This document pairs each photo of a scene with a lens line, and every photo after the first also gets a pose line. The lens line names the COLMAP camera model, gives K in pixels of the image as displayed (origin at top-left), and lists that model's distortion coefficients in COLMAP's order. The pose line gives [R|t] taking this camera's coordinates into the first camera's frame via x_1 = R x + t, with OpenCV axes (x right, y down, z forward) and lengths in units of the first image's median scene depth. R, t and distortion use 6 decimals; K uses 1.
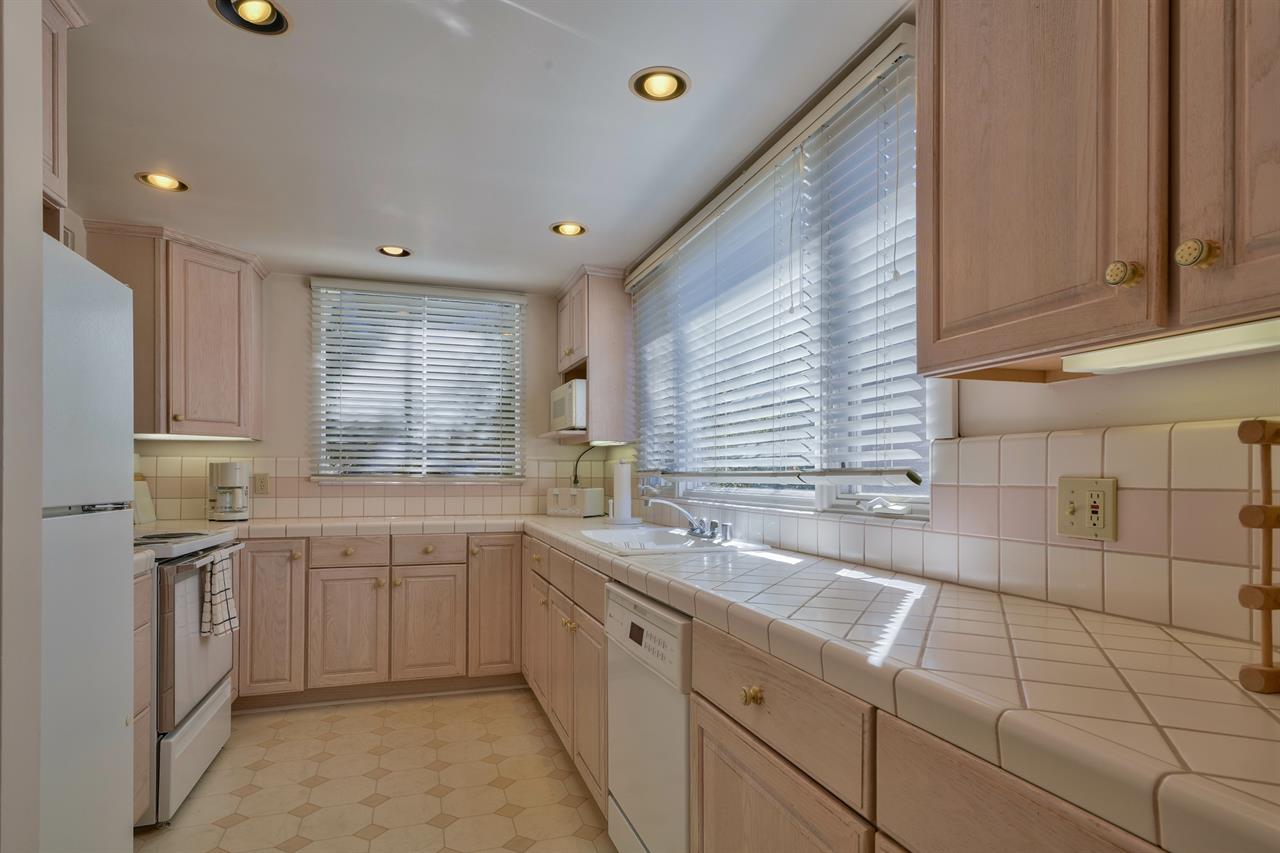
lens RADIAL K [[689.9, 0, 645.1], [0, 689.9, 467.9], [0, 0, 1]] dist [0.015820, 0.001703]
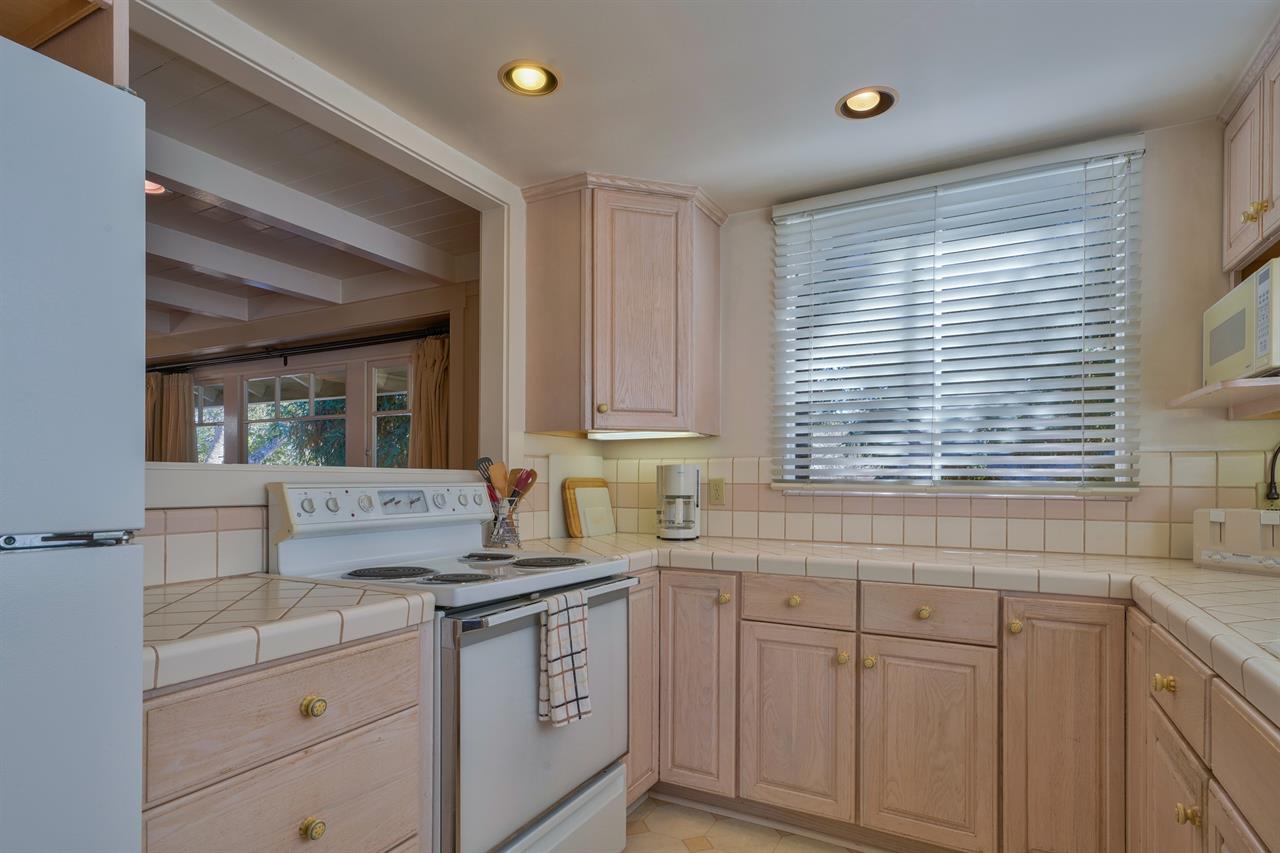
lens RADIAL K [[689.9, 0, 629.9], [0, 689.9, 484.5], [0, 0, 1]] dist [0.015820, 0.001703]
pose [[0.688794, 0.004131, -0.724945, -0.067975], [0.004964, 0.999933, 0.010414, 0.006261], [0.724940, -0.010771, 0.688728, 0.431317]]
